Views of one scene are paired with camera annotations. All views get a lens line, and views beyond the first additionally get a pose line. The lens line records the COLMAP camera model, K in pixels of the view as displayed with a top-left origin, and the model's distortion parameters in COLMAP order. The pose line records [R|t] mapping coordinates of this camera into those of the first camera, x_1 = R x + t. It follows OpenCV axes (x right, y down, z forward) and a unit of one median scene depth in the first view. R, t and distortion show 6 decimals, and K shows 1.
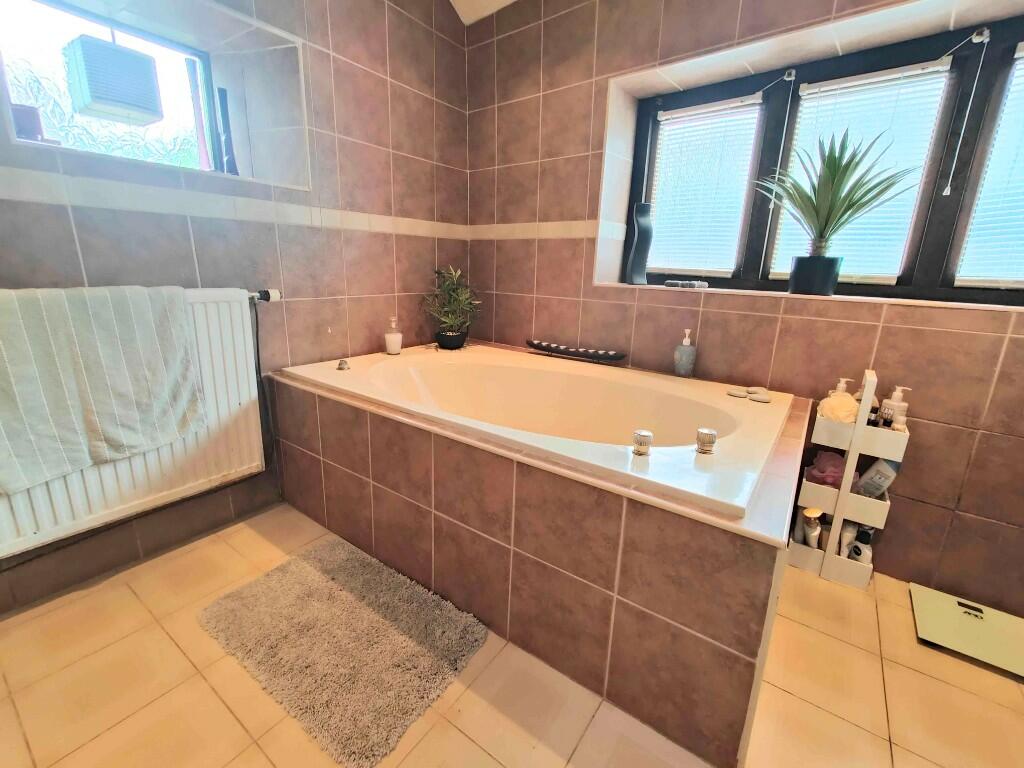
lens RADIAL K [[452.3, 0, 510.0], [0, 452.3, 380.5], [0, 0, 1]] dist [0.003037, 0.000033]
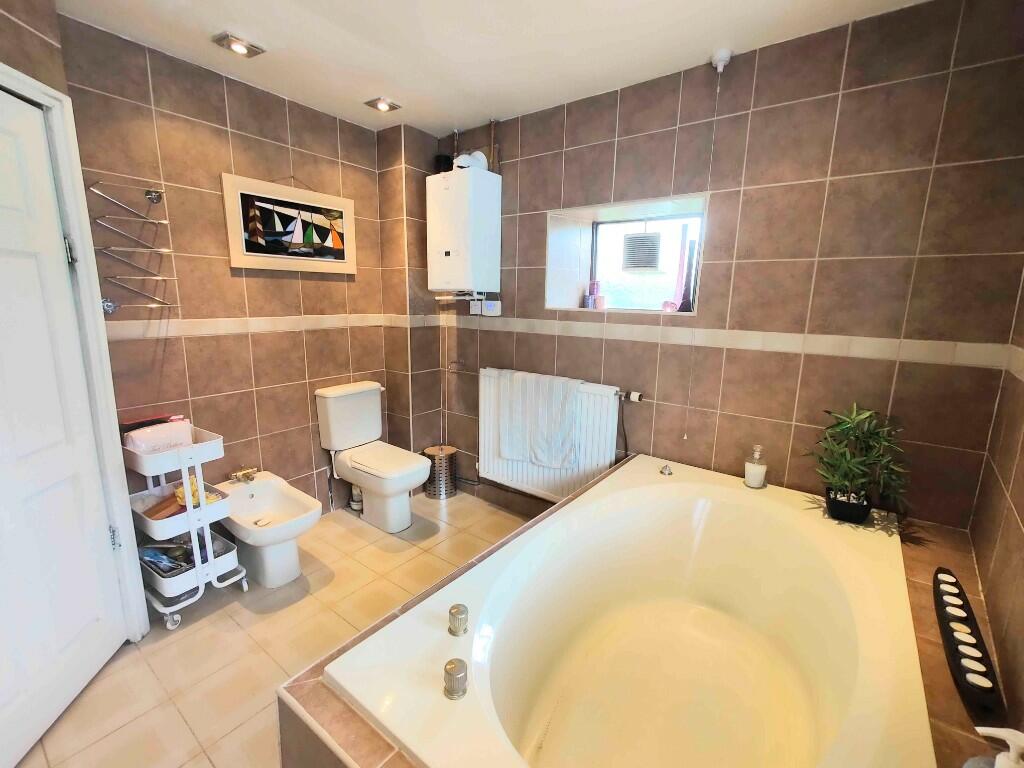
lens RADIAL K [[440.0, 0, 510.3], [0, 440.0, 377.4], [0, 0, 1]] dist [0.001409, 0.000185]
pose [[-0.016521, 0.139695, -0.990057, 0.564940], [-0.278815, 0.950271, 0.138733, -0.249448], [0.960203, 0.278334, 0.023249, 0.486641]]
